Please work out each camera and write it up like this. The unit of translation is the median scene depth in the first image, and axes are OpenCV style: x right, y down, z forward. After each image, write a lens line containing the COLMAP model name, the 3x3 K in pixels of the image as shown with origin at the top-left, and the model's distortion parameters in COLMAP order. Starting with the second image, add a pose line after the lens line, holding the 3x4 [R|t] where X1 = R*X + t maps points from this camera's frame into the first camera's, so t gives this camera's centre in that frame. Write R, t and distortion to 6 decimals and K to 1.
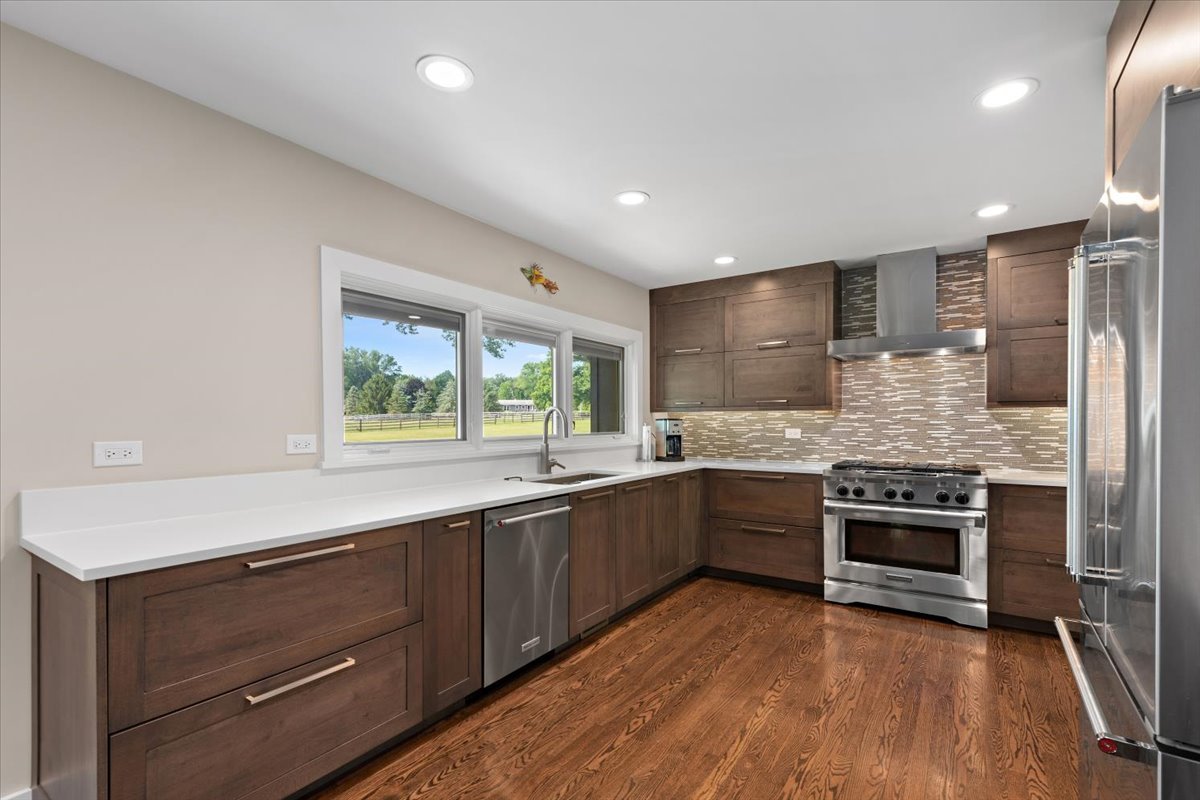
lens RADIAL K [[539.3, 0, 602.0], [0, 539.3, 427.4], [0, 0, 1]] dist [0.021787, -0.000237]
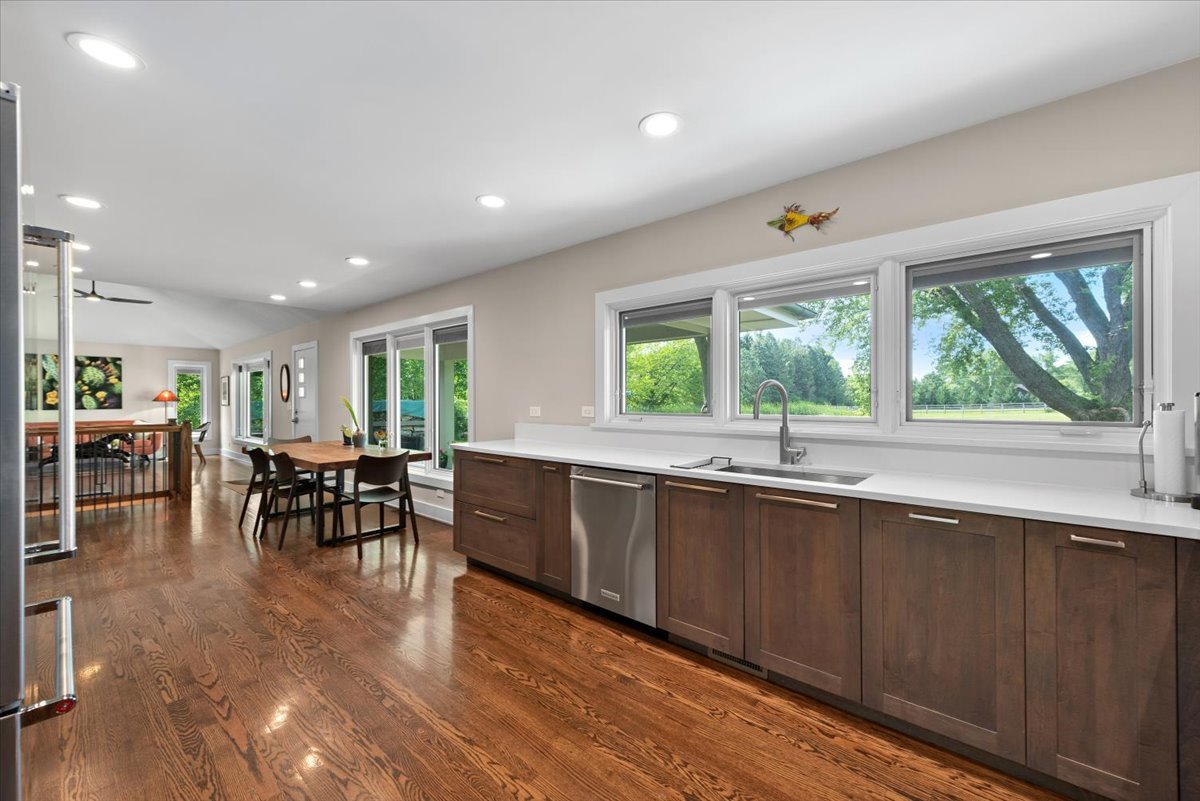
lens RADIAL K [[475.1, 0, 600.0], [0, 475.1, 400.5], [0, 0, 1]] dist [0.016572, -0.000165]
pose [[-0.120503, 0.003982, -0.992705, 0.607116], [-0.008625, 0.999950, 0.005058, -0.008257], [0.992675, 0.009172, -0.120463, 0.774199]]
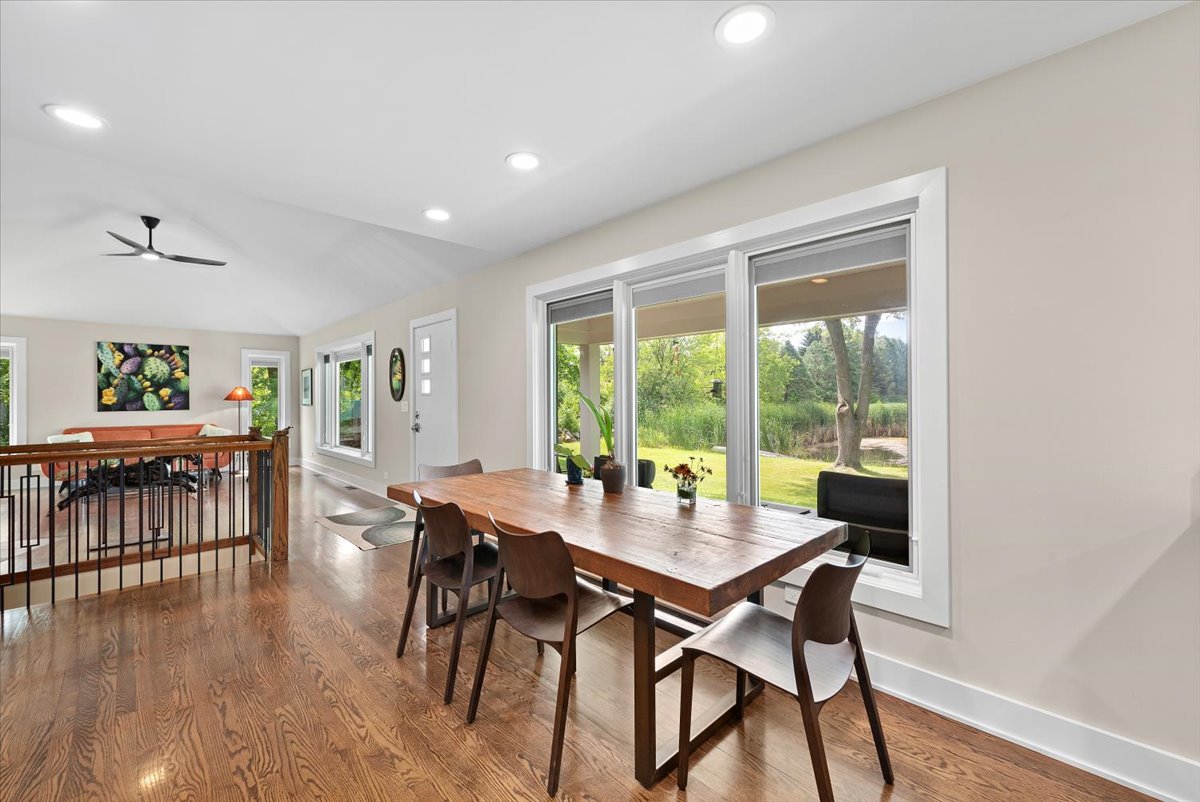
lens RADIAL K [[483.3, 0, 600.3], [0, 483.3, 396.6], [0, 0, 1]] dist [0.012845, -0.000147]
pose [[-0.204409, 0.000948, -0.978885, 0.588871], [-0.005649, 0.999982, 0.002148, -0.007983], [0.978869, 0.005968, -0.204400, 0.751851]]
